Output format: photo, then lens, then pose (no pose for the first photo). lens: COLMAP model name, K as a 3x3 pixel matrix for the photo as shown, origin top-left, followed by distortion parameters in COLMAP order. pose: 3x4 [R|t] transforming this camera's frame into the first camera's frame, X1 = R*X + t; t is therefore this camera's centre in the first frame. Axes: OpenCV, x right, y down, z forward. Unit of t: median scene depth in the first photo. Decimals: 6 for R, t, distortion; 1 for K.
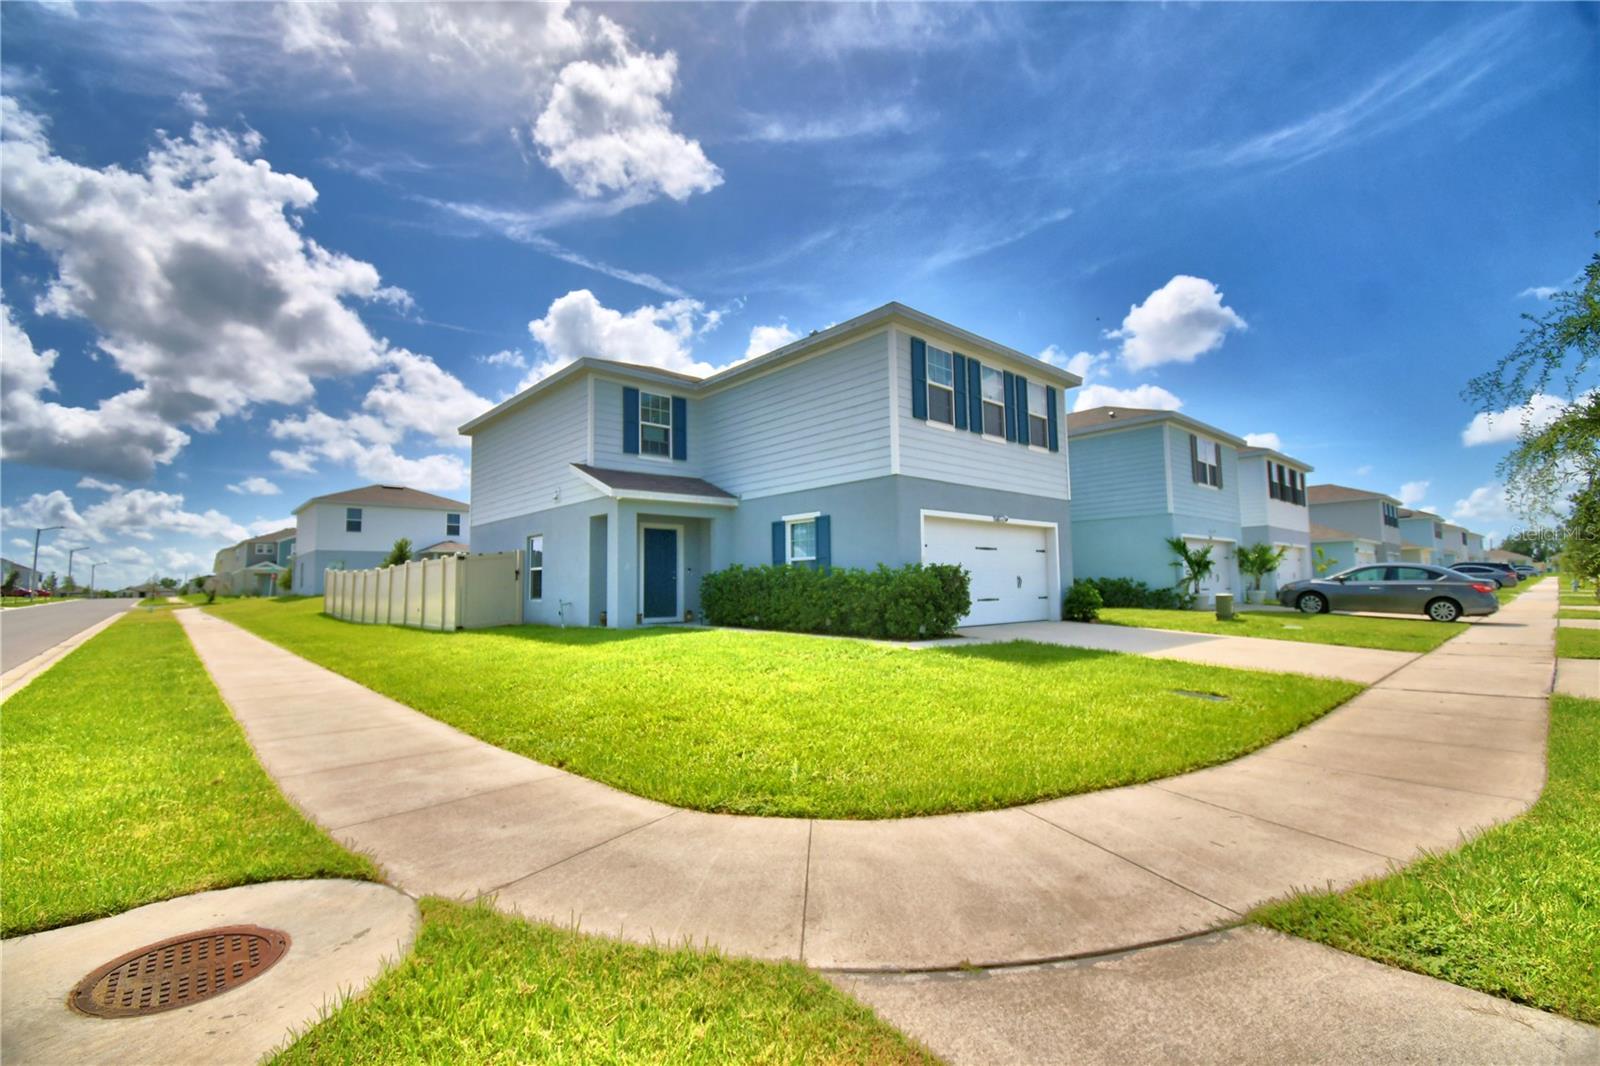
lens RADIAL K [[712.6, 0, 762.9], [0, 712.6, 539.7], [0, 0, 1]] dist [0.000372, -0.027079]
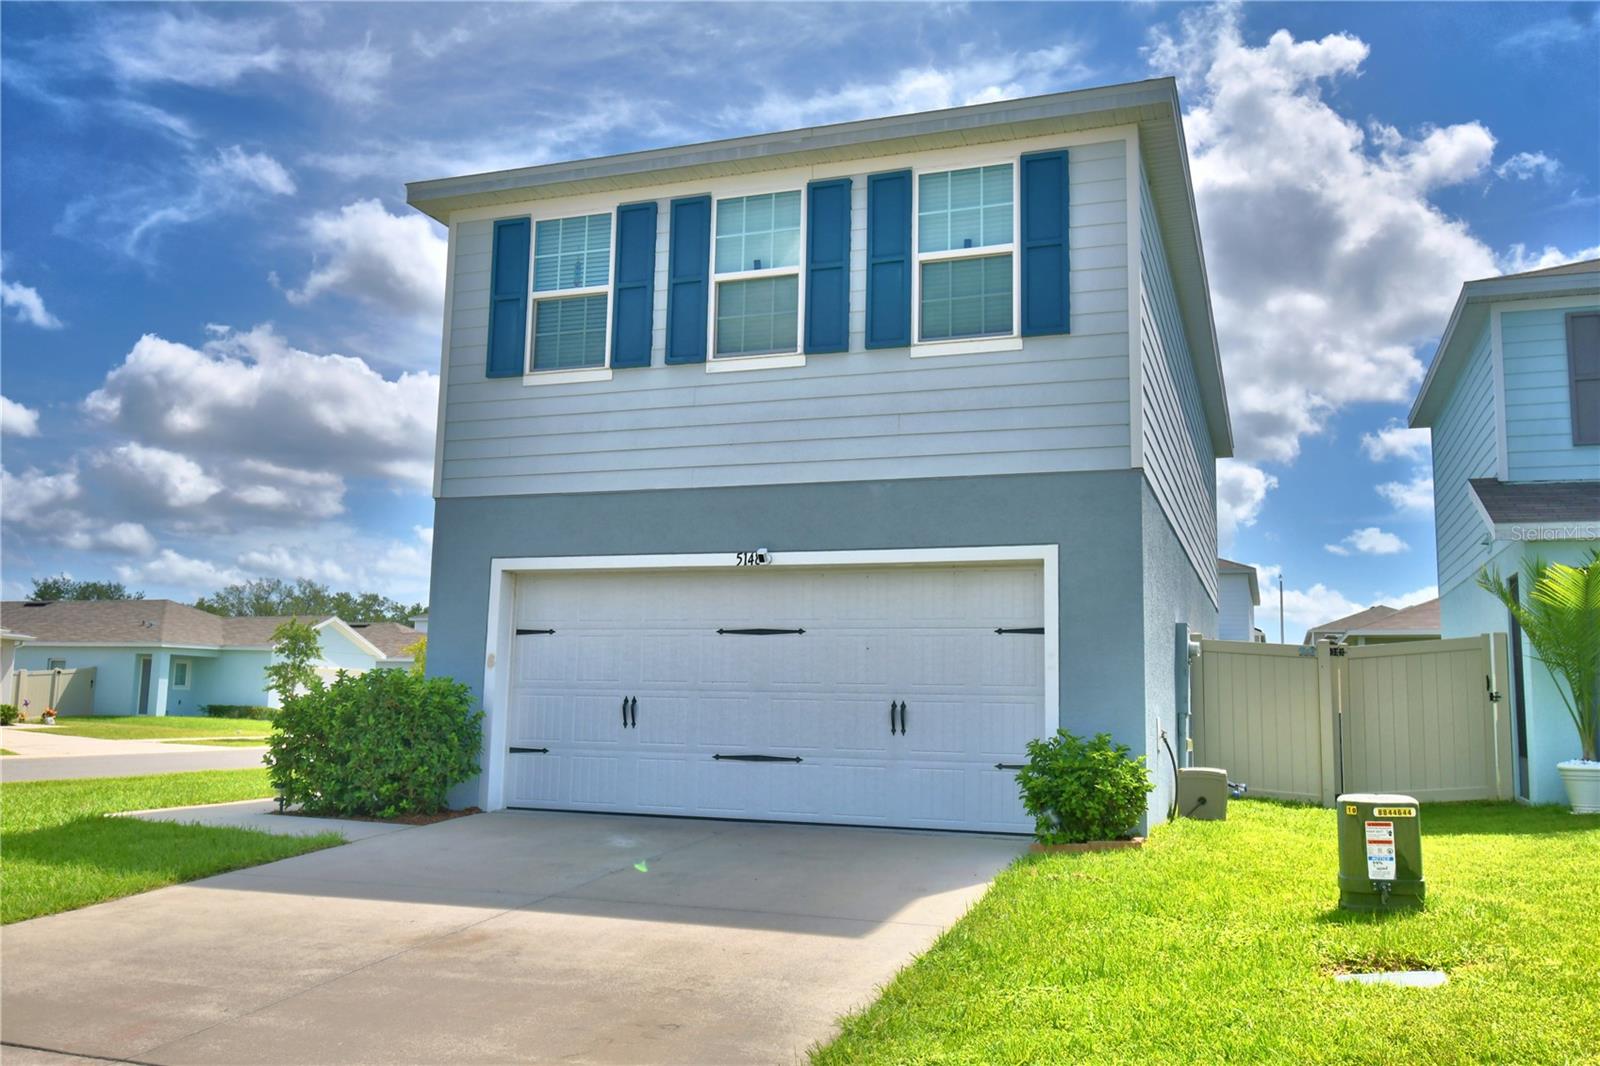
lens RADIAL K [[1320.8, 0, 770.2], [0, 1320.8, 529.9], [0, 0, 1]] dist [0.000348, -0.022443]
pose [[0.483324, -0.097206, -0.870028, 0.907904], [0.033639, 0.995145, -0.092497, 0.023006], [0.874795, 0.015439, 0.484247, 0.592864]]
